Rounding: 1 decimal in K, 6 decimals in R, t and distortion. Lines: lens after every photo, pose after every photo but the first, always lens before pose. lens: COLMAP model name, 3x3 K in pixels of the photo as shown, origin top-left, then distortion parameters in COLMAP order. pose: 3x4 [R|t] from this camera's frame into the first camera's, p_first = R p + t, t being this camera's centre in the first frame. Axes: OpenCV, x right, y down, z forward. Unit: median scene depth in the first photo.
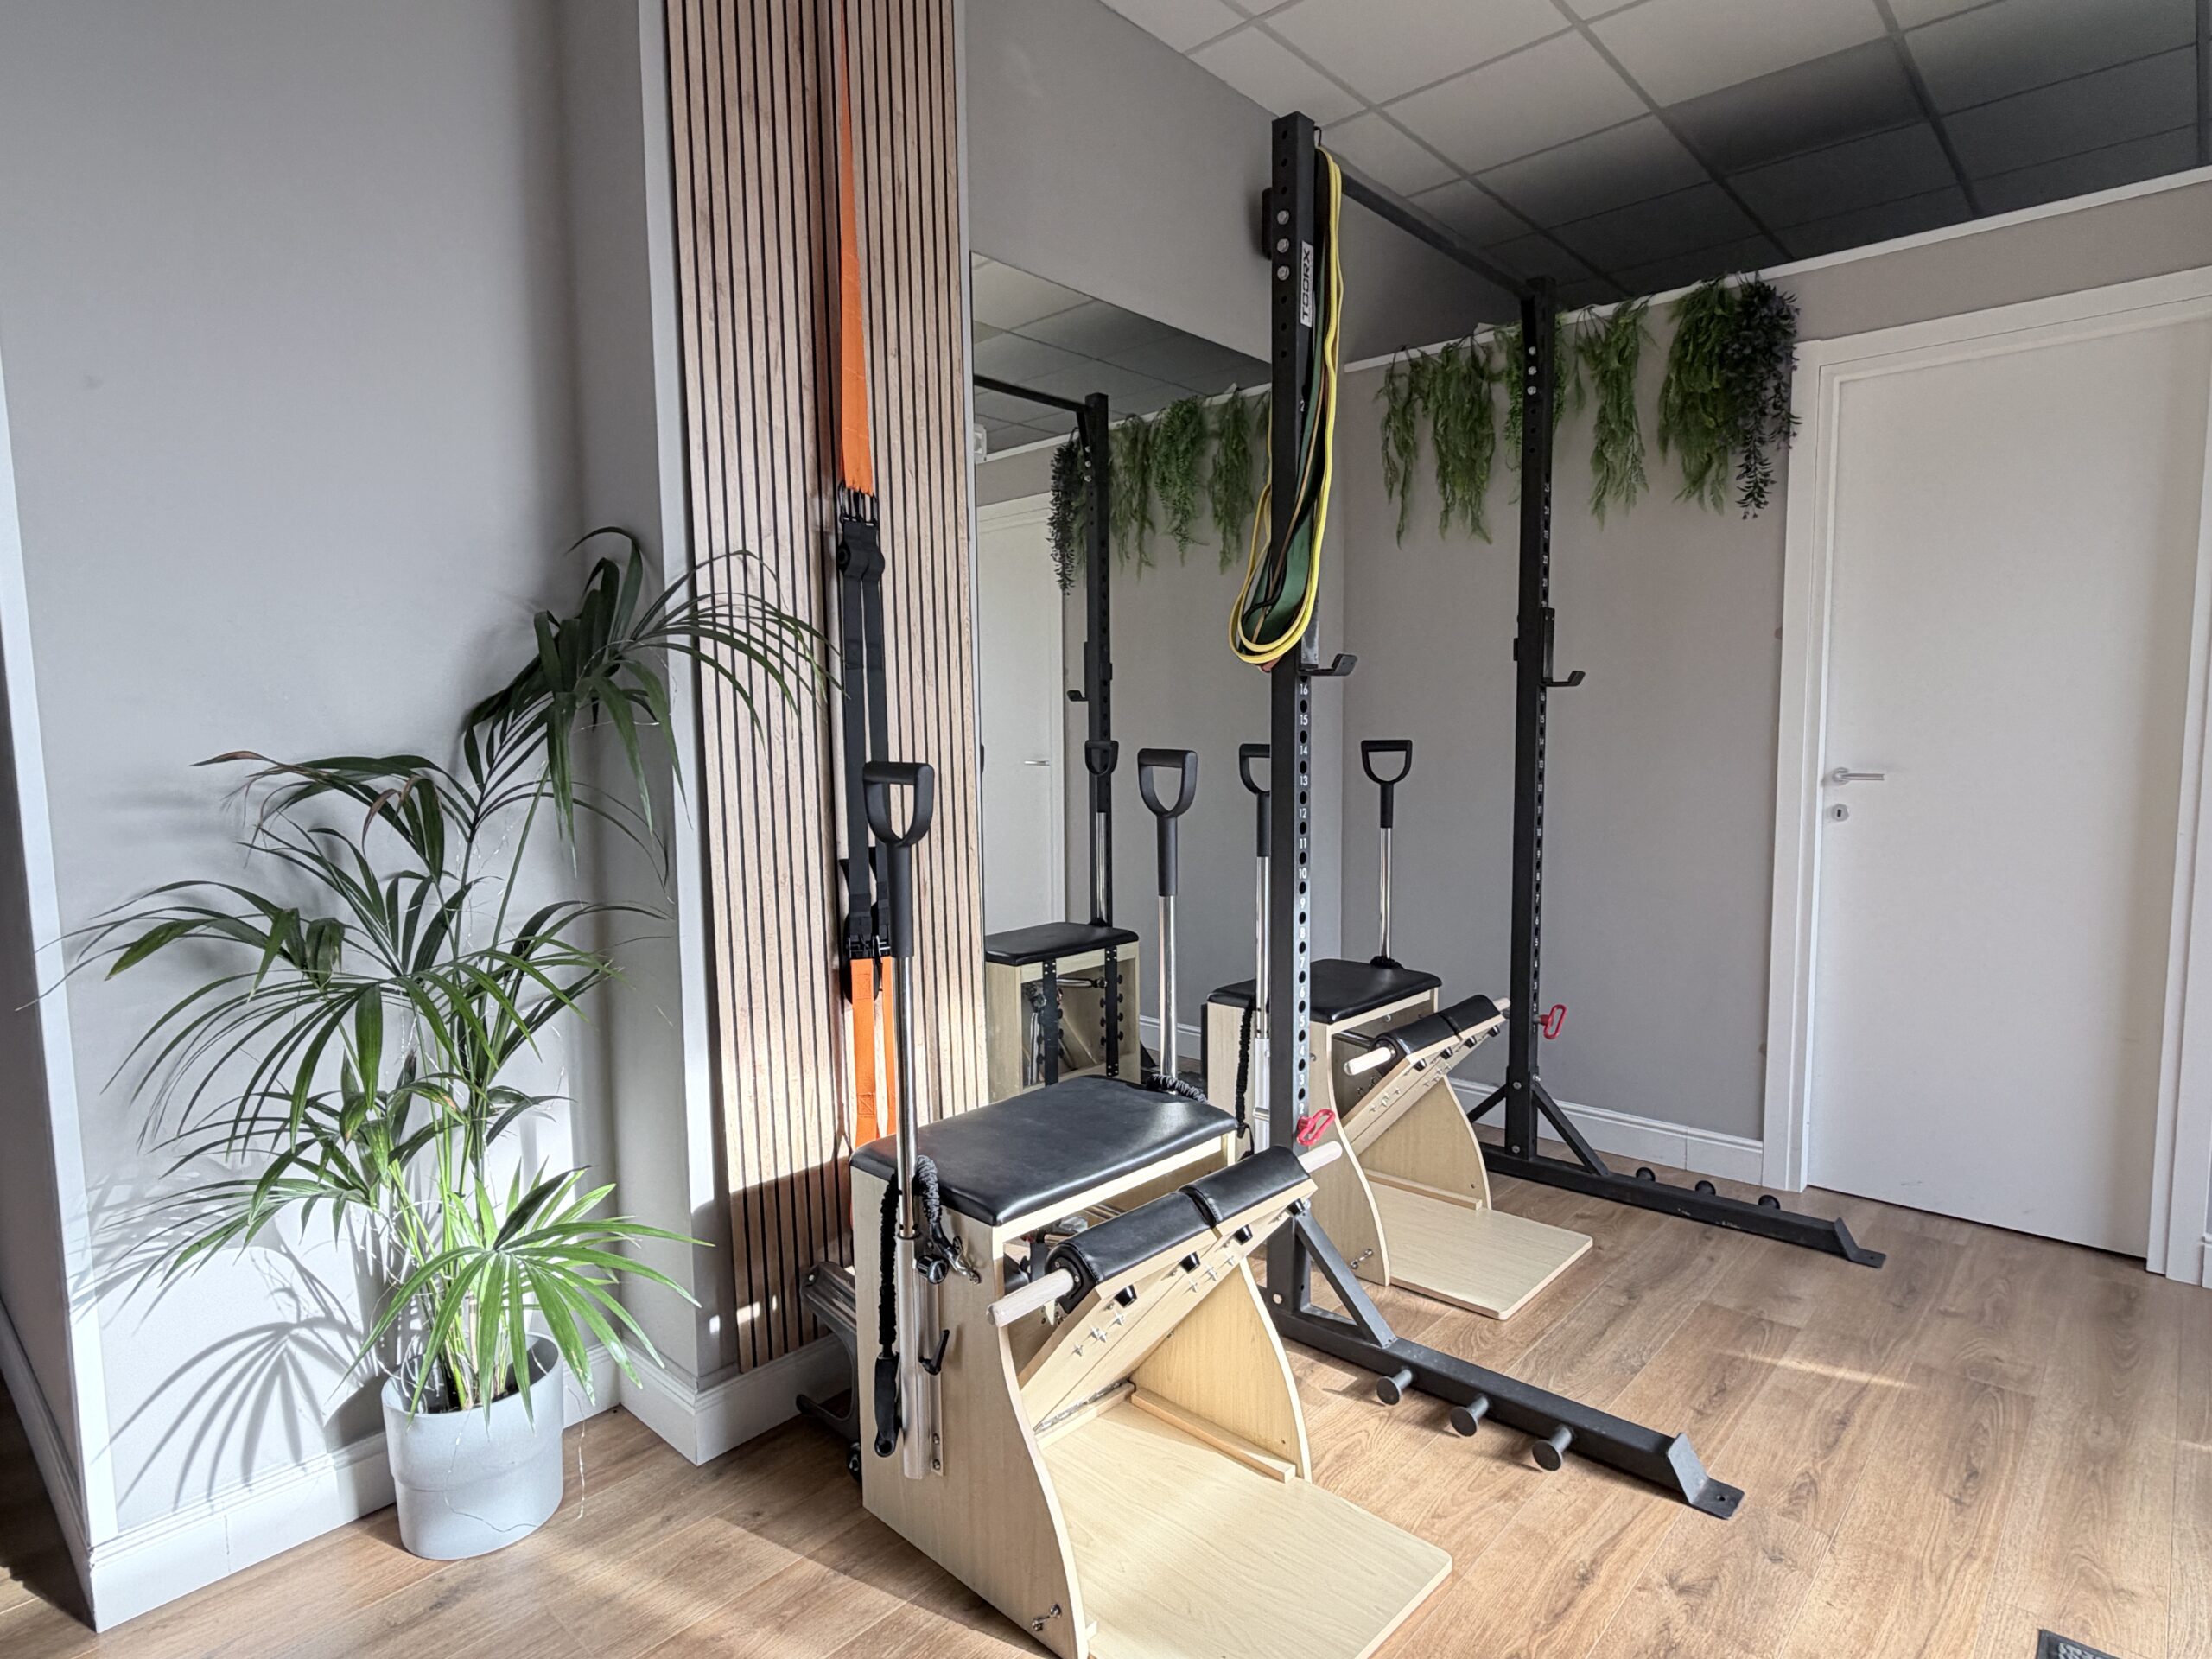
lens RADIAL K [[1201.4, 0, 1109.0], [0, 1201.4, 831.5], [0, 0, 1]] dist [0.003811, 0.000809]
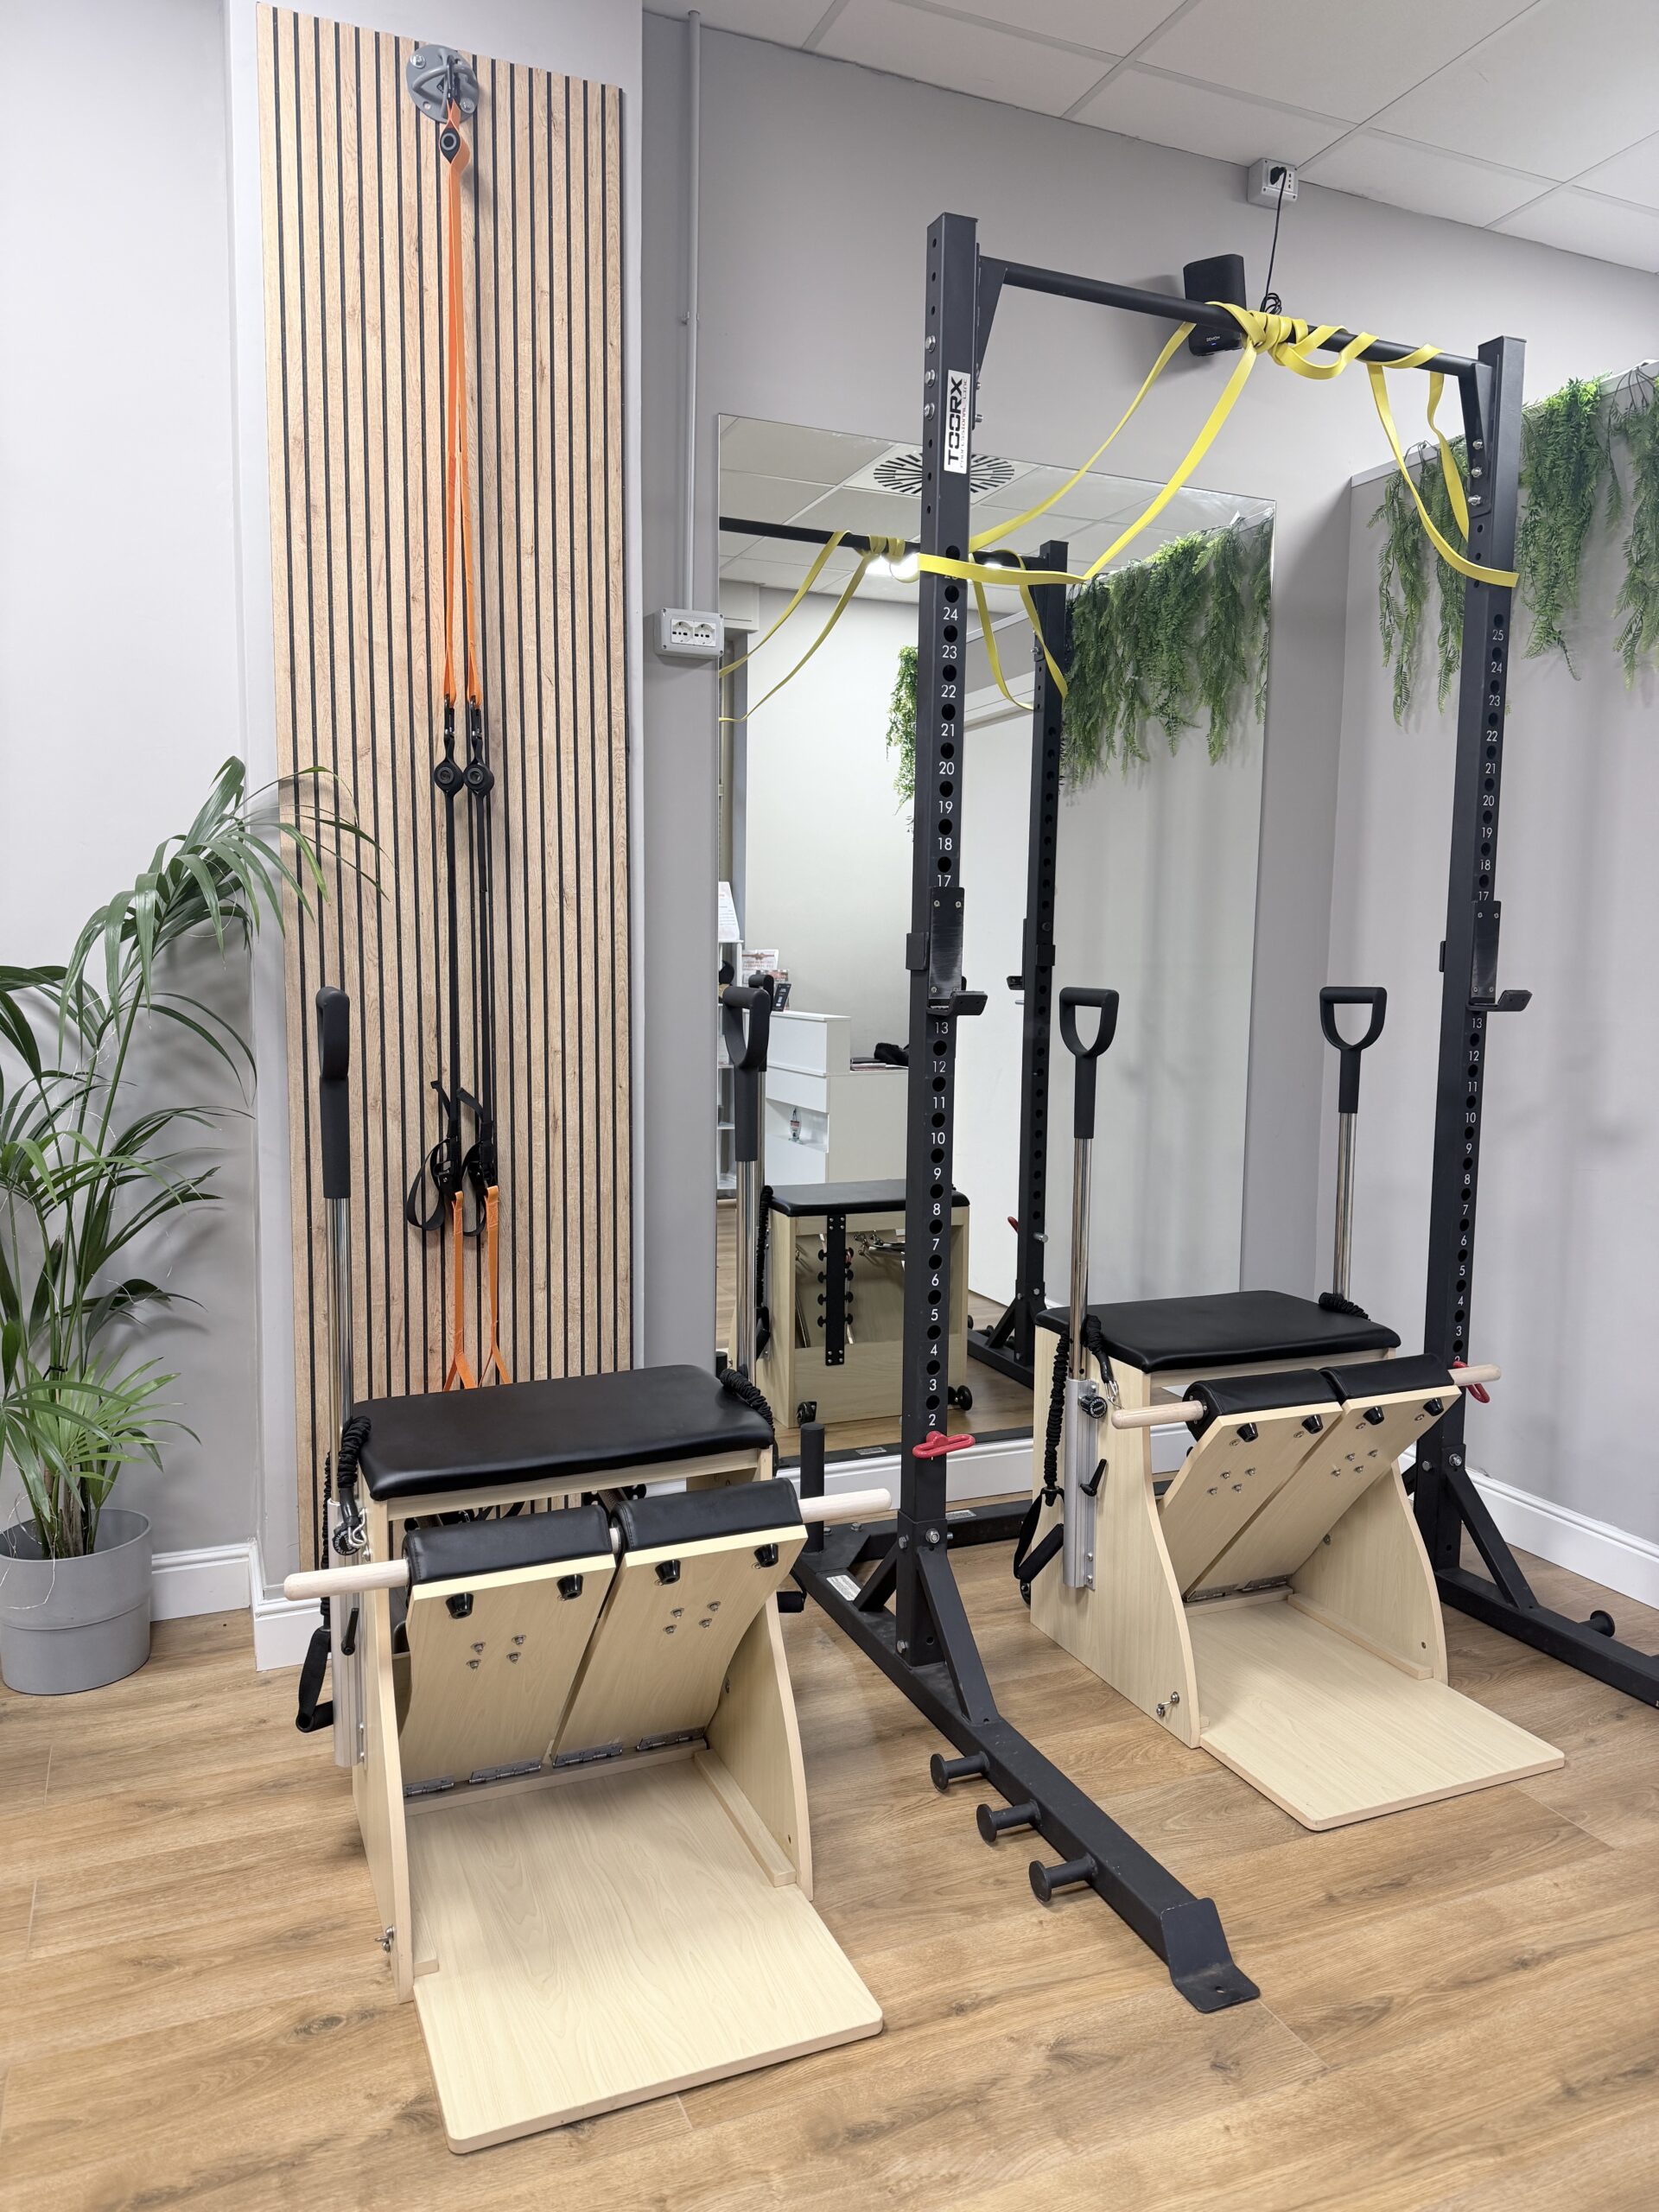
lens RADIAL K [[1564.3, 0, 826.6], [0, 1564.3, 1113.0], [0, 0, 1]] dist [0.006924, -0.001566]
pose [[0.907609, 0.062379, -0.415156, 0.549044], [-0.057879, 0.998049, 0.023427, -0.005895], [0.415807, 0.002766, 0.909449, -0.006126]]
